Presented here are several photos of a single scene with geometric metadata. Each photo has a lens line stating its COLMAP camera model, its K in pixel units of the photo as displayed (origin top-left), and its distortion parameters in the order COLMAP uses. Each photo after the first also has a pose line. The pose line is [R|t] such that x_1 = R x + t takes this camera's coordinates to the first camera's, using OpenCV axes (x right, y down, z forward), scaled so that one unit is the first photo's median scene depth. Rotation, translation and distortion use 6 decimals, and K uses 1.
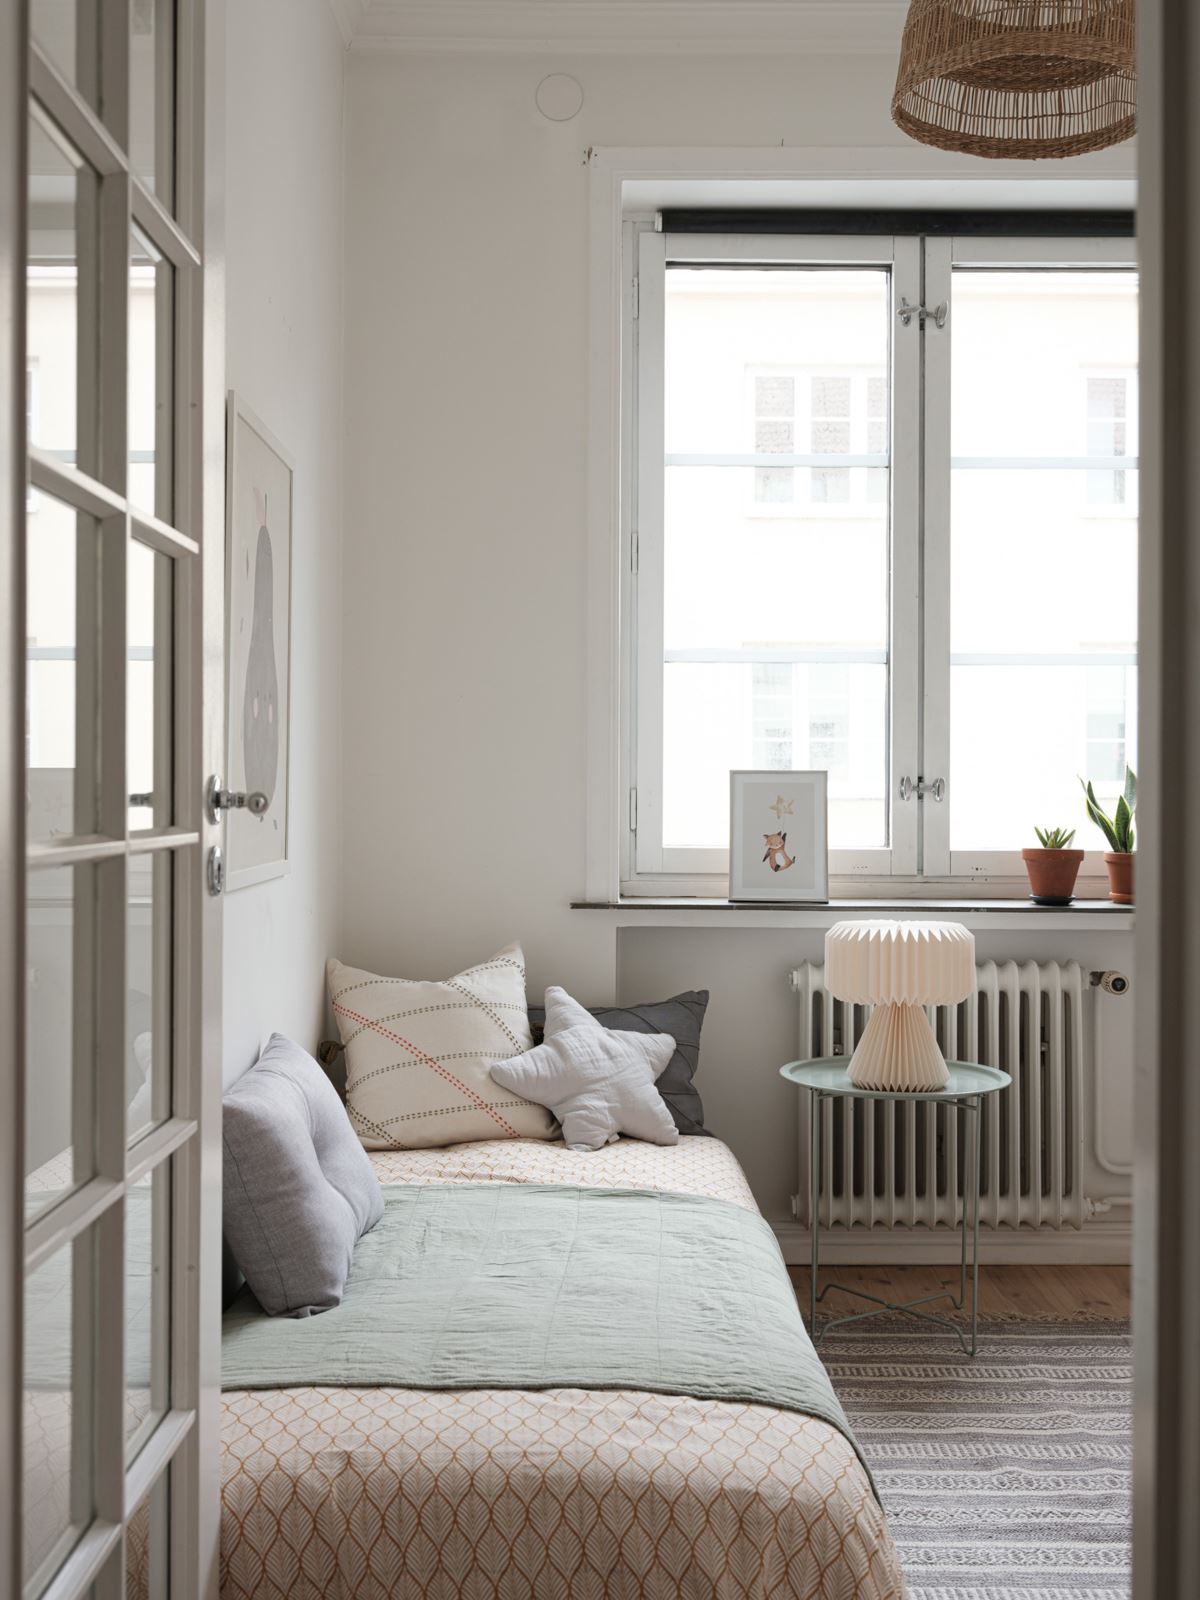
lens RADIAL K [[1687.6, 0, 599.7], [0, 1687.6, 795.4], [0, 0, 1]] dist [-0.005639, 0.000000]
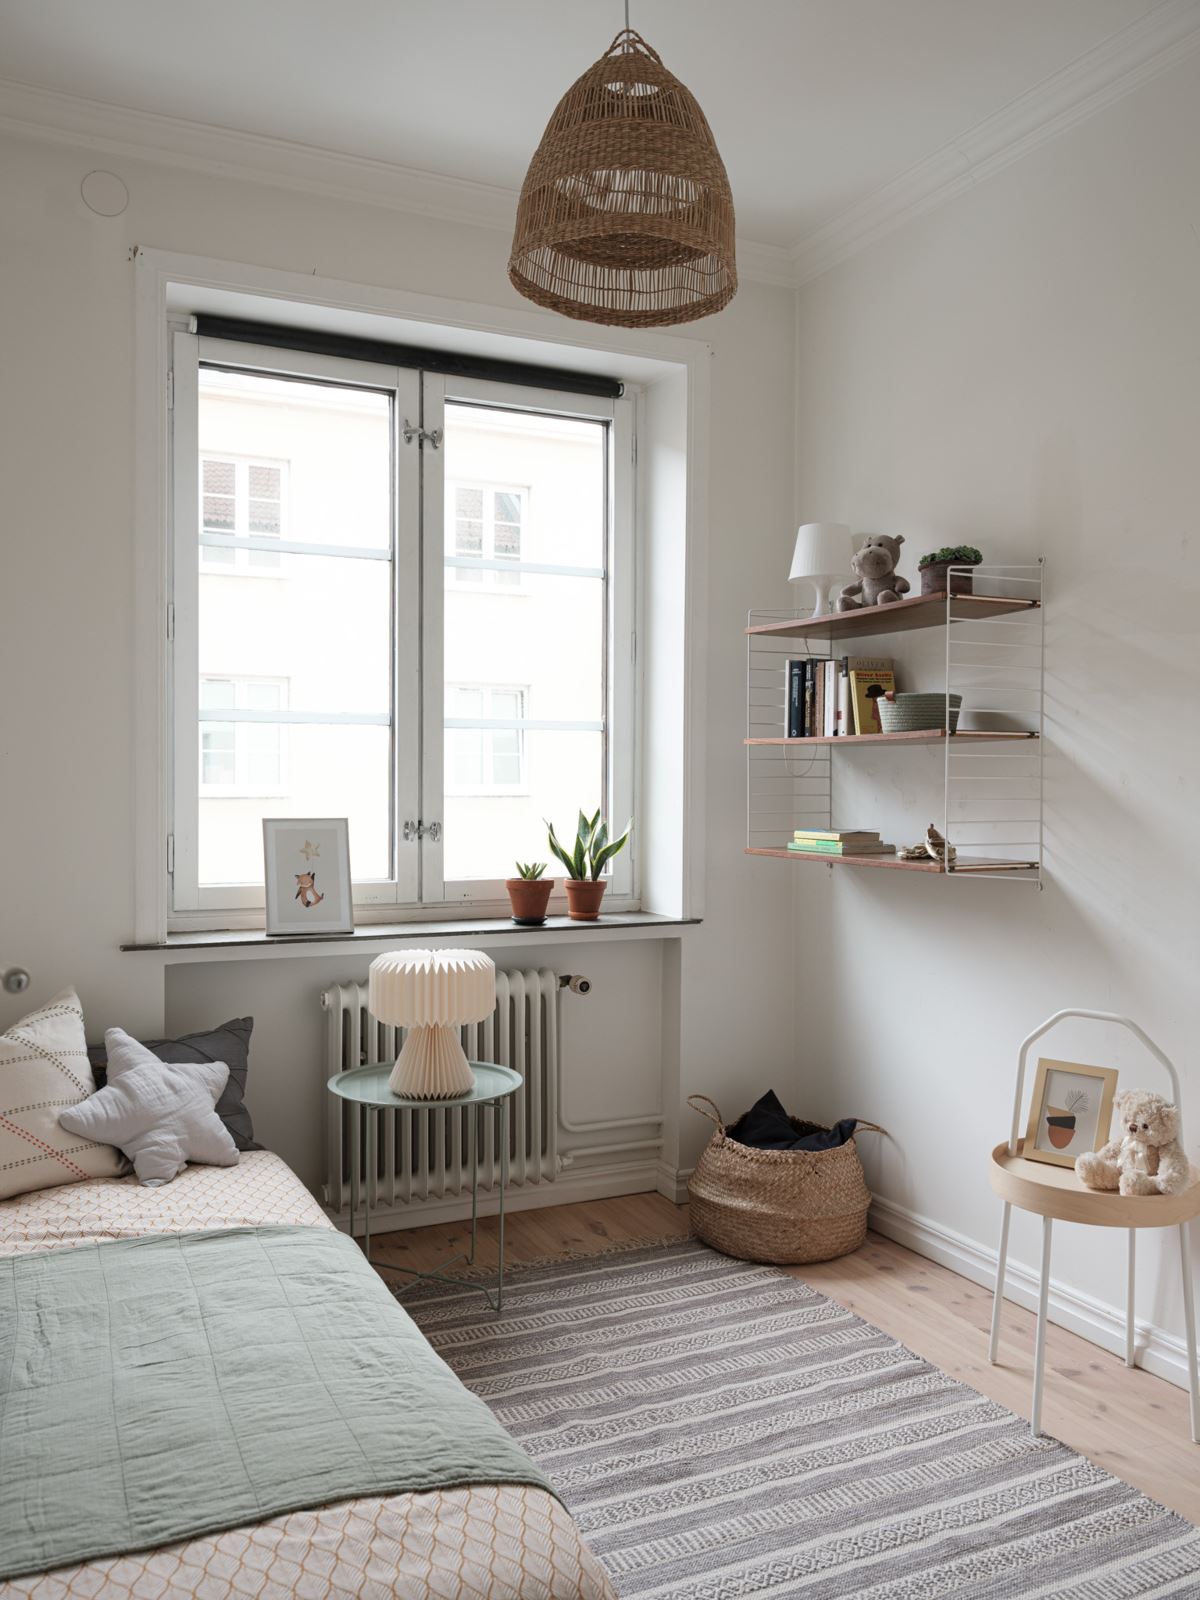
lens RADIAL K [[1266.8, 0, 599.3], [0, 1266.8, 802.9], [0, 0, 1]] dist [0.000722, -0.011028]
pose [[0.902151, -0.008348, 0.431340, -0.098441], [0.002546, 0.999898, 0.014026, -0.041919], [-0.431413, -0.011555, 0.902080, 0.149589]]
